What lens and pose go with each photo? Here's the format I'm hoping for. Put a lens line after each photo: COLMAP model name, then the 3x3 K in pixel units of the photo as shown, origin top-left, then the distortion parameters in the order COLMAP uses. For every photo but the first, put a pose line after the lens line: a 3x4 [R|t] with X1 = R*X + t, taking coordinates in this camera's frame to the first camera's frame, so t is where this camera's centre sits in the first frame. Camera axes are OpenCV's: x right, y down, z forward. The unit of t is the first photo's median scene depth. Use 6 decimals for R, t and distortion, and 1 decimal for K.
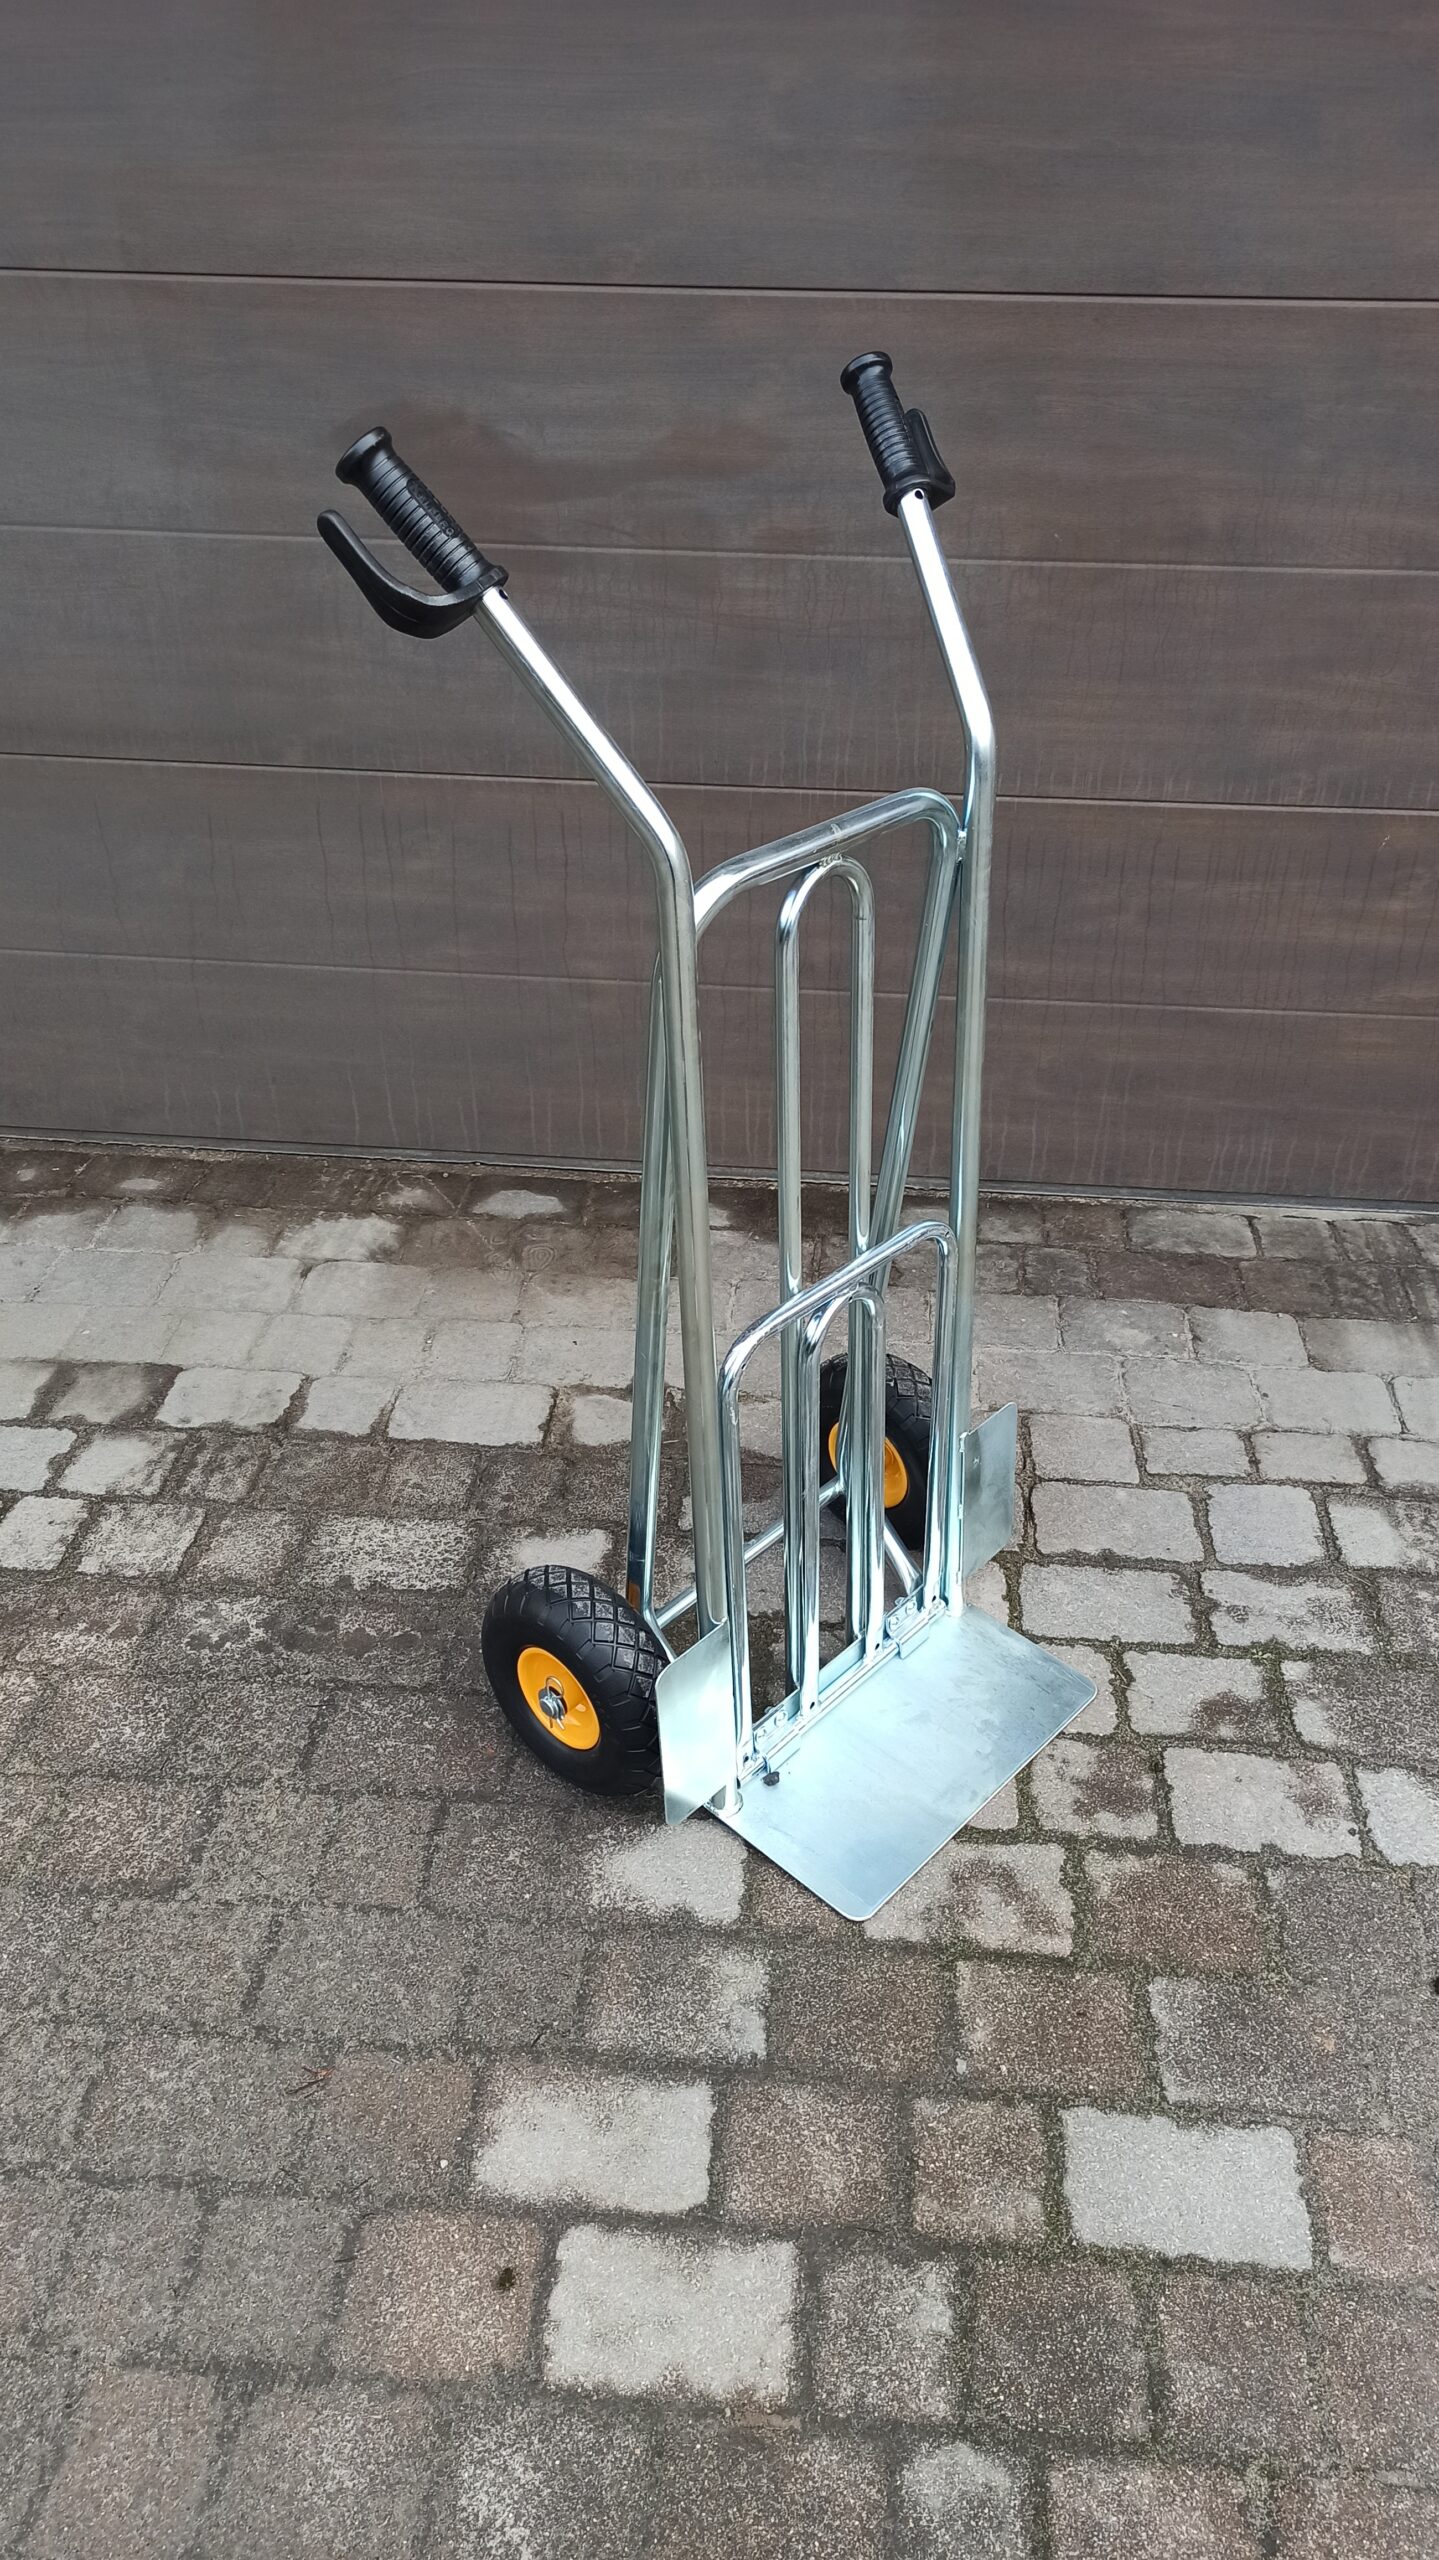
lens RADIAL K [[1878.7, 0, 726.8], [0, 1878.7, 1282.9], [0, 0, 1]] dist [0.058794, -0.050338]
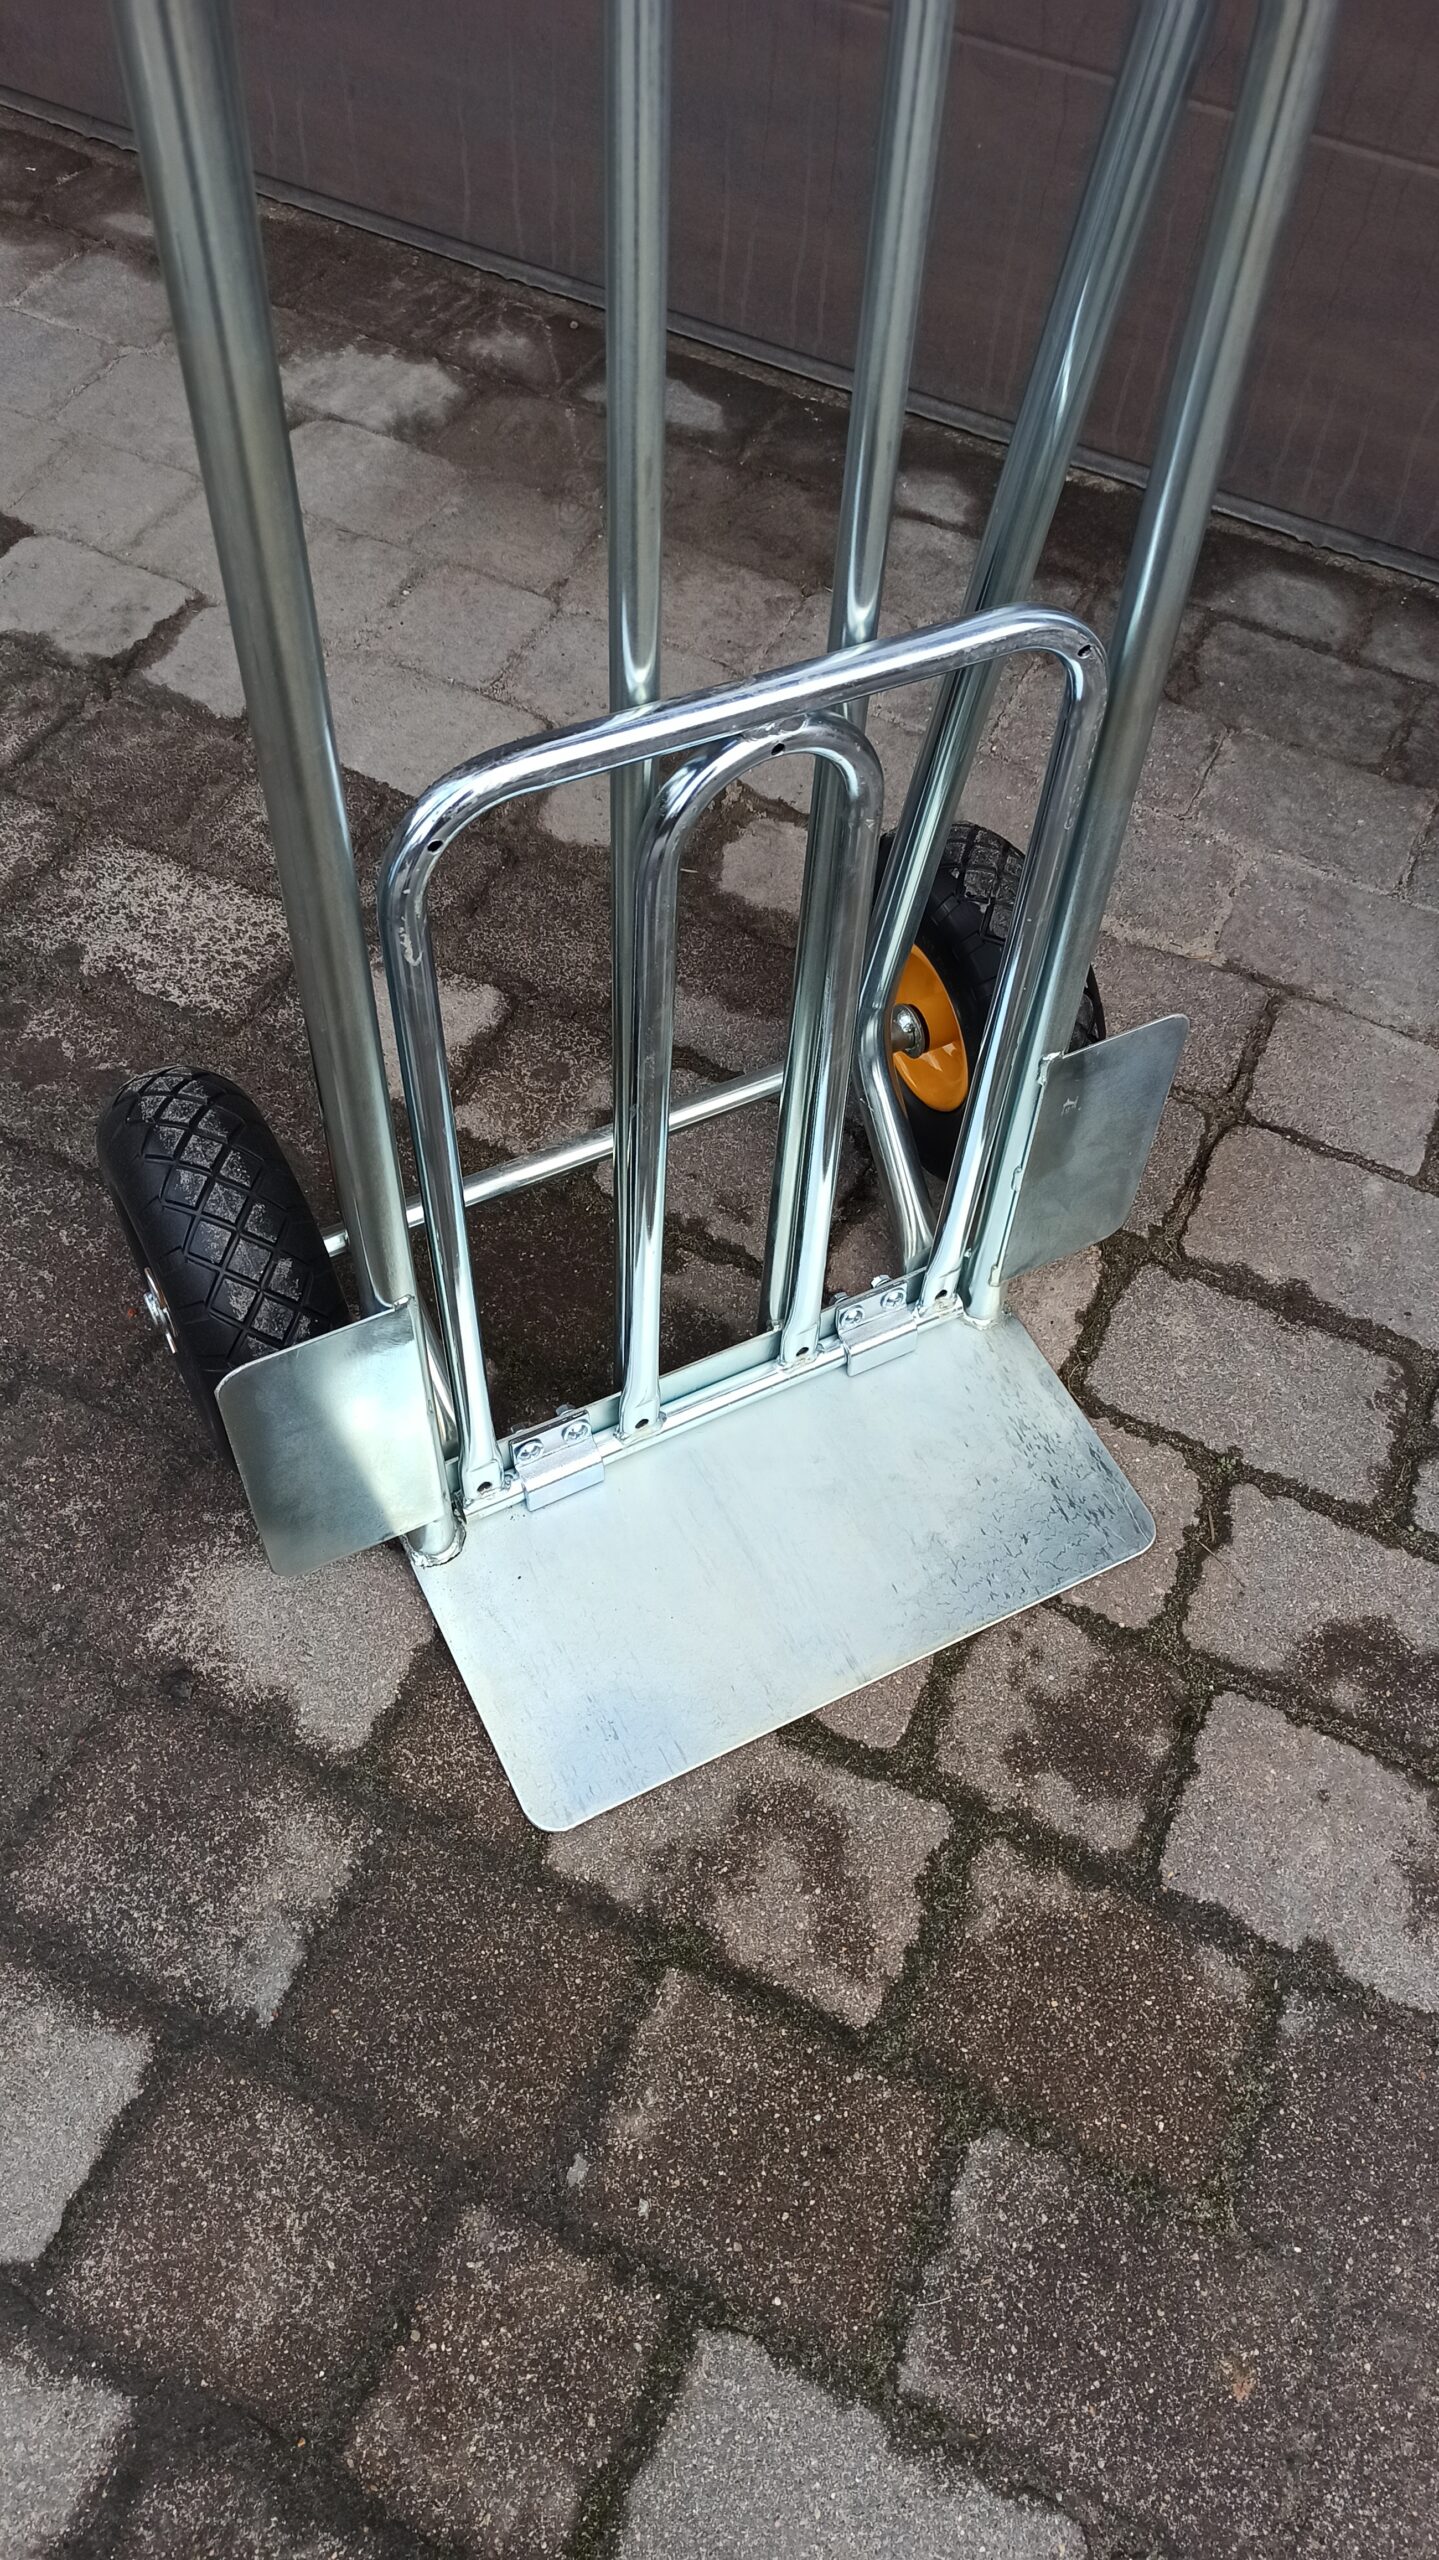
lens RADIAL K [[1883.3, 0, 719.5], [0, 1883.3, 1280.0], [0, 0, 1]] dist [0.060267, -0.062885]
pose [[0.937357, 0.315690, -0.147313, 0.131078], [-0.240877, 0.892820, 0.380592, -0.037515], [0.251673, -0.321266, 0.912934, 0.468663]]
